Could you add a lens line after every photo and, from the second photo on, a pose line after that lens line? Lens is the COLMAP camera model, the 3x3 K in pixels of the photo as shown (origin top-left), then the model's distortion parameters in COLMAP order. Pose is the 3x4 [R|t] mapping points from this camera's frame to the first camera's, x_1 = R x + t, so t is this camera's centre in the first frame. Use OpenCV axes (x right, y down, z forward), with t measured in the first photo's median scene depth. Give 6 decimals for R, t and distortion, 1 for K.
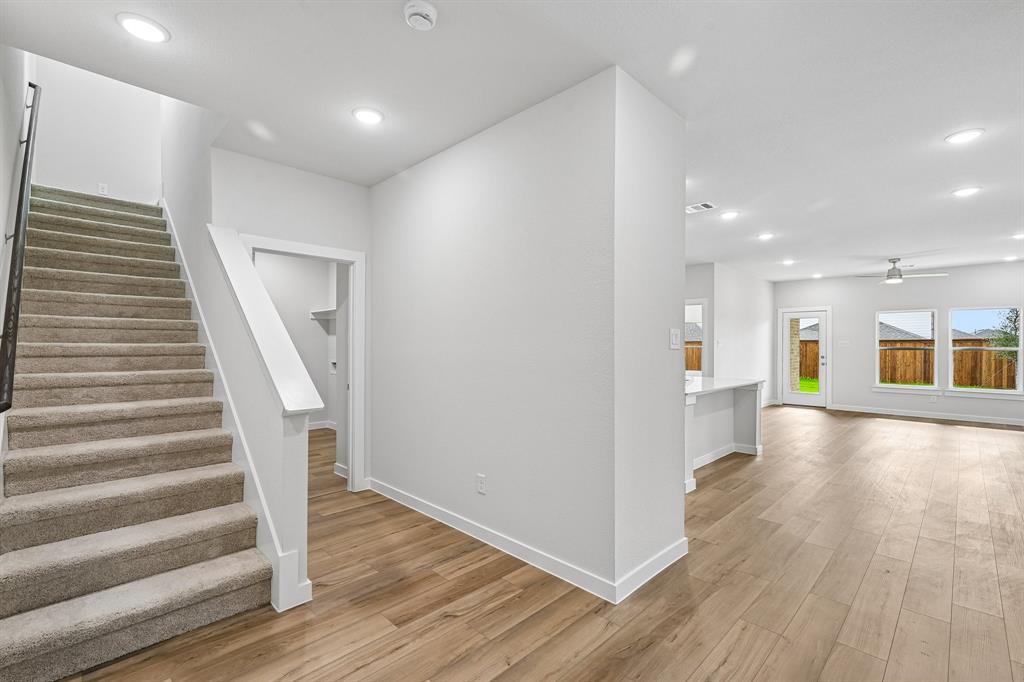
lens RADIAL K [[469.0, 0, 513.2], [0, 469.0, 344.3], [0, 0, 1]] dist [0.016496, 0.000301]
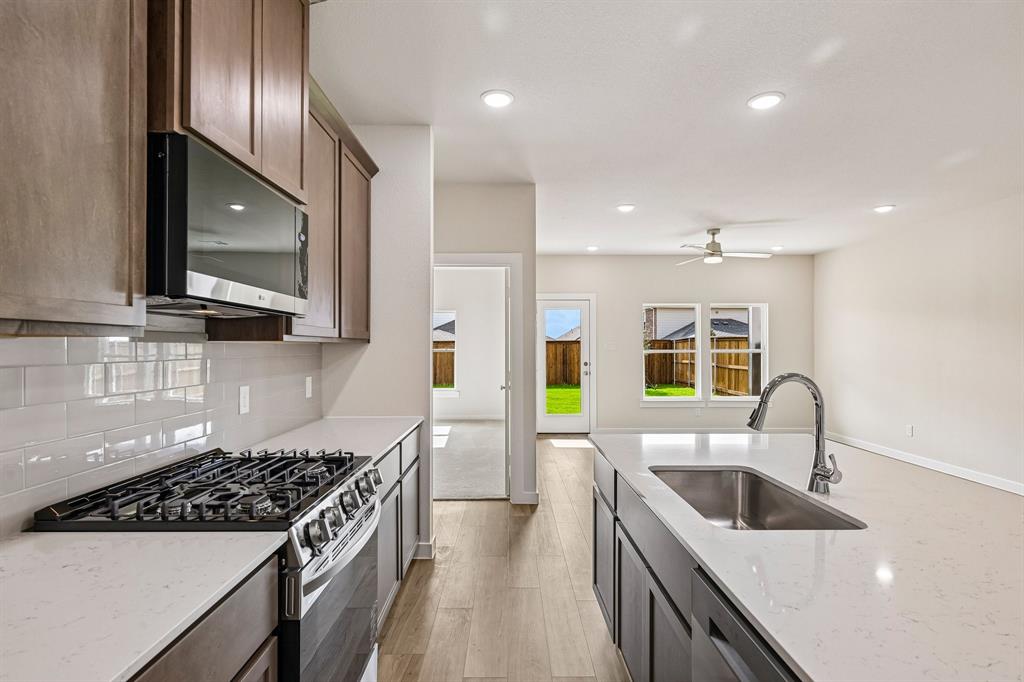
lens RADIAL K [[525.3, 0, 512.0], [0, 525.3, 342.2], [0, 0, 1]] dist [-0.000406, -0.000202]
pose [[0.716303, 0.003311, 0.697782, 0.015435], [-0.001134, 0.999993, -0.003580, -0.002806], [-0.697789, 0.001773, 0.716301, 0.567405]]
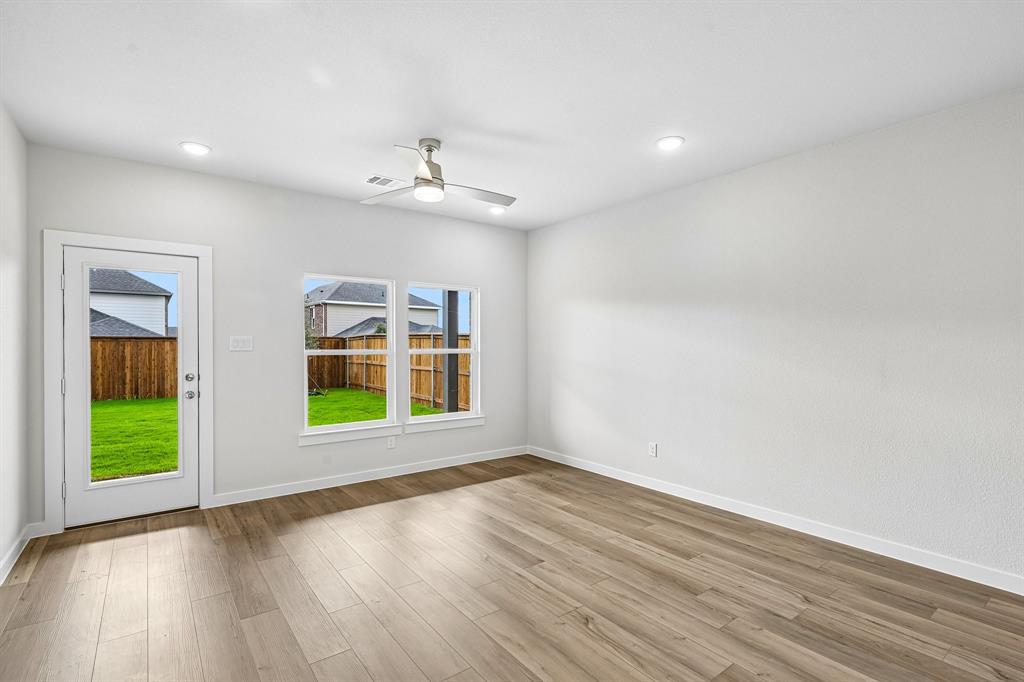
lens RADIAL K [[486.3, 0, 514.5], [0, 486.3, 346.0], [0, 0, 1]] dist [0.001092, -0.000025]
pose [[0.161322, -0.005014, 0.986889, 0.347268], [-0.002679, 0.999981, 0.005518, -0.001212], [-0.986898, -0.003534, 0.161305, 0.762089]]
